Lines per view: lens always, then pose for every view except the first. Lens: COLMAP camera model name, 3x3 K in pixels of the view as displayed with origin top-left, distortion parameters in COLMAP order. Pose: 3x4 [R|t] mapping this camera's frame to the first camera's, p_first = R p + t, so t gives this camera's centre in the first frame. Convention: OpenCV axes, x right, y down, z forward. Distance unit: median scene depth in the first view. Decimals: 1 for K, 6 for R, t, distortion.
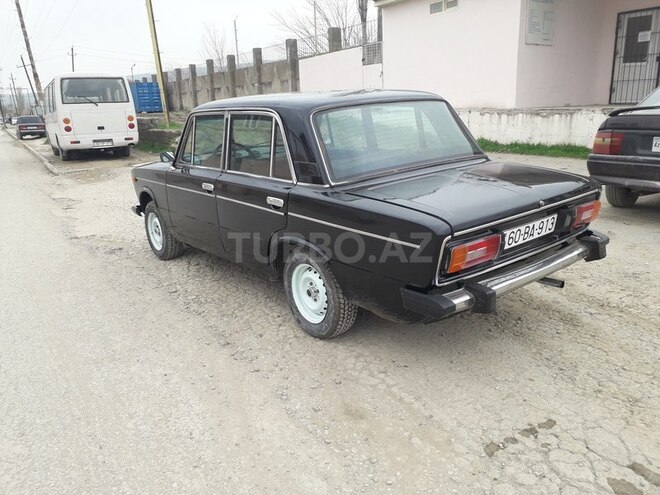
lens RADIAL K [[537.2, 0, 330.0], [0, 537.2, 247.5], [0, 0, 1]] dist [0.039355, -0.057496]
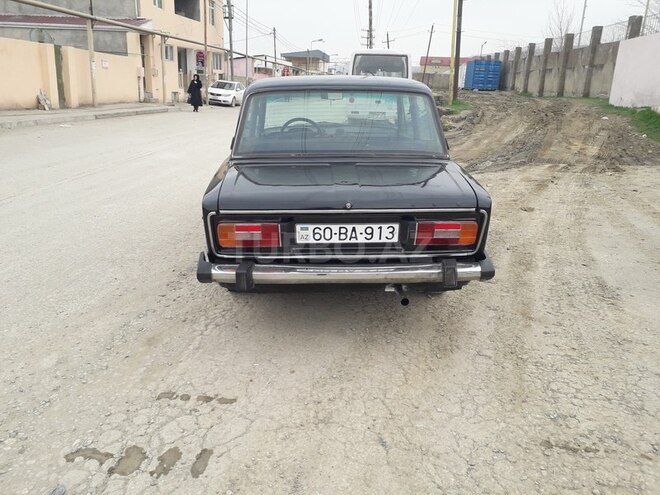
lens RADIAL K [[537.2, 0, 330.0], [0, 537.2, 247.5], [0, 0, 1]] dist [0.039355, -0.057496]
pose [[0.796964, 0.232076, -0.557664, 0.615967], [-0.211002, 0.972046, 0.102979, -0.067339], [0.565974, 0.035598, 0.823654, 0.130210]]
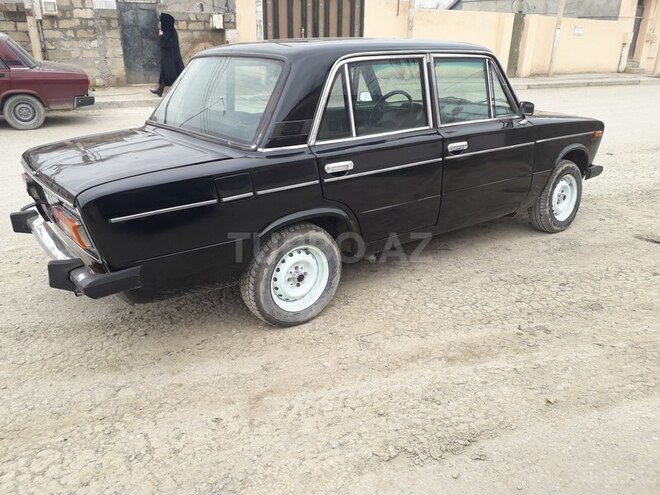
lens RADIAL K [[537.2, 0, 330.0], [0, 537.2, 247.5], [0, 0, 1]] dist [0.039355, -0.057496]
pose [[-0.044425, 0.388699, -0.920293, 0.869921], [-0.258698, 0.885304, 0.386409, -0.311583], [0.964936, 0.255244, 0.061226, 0.984969]]
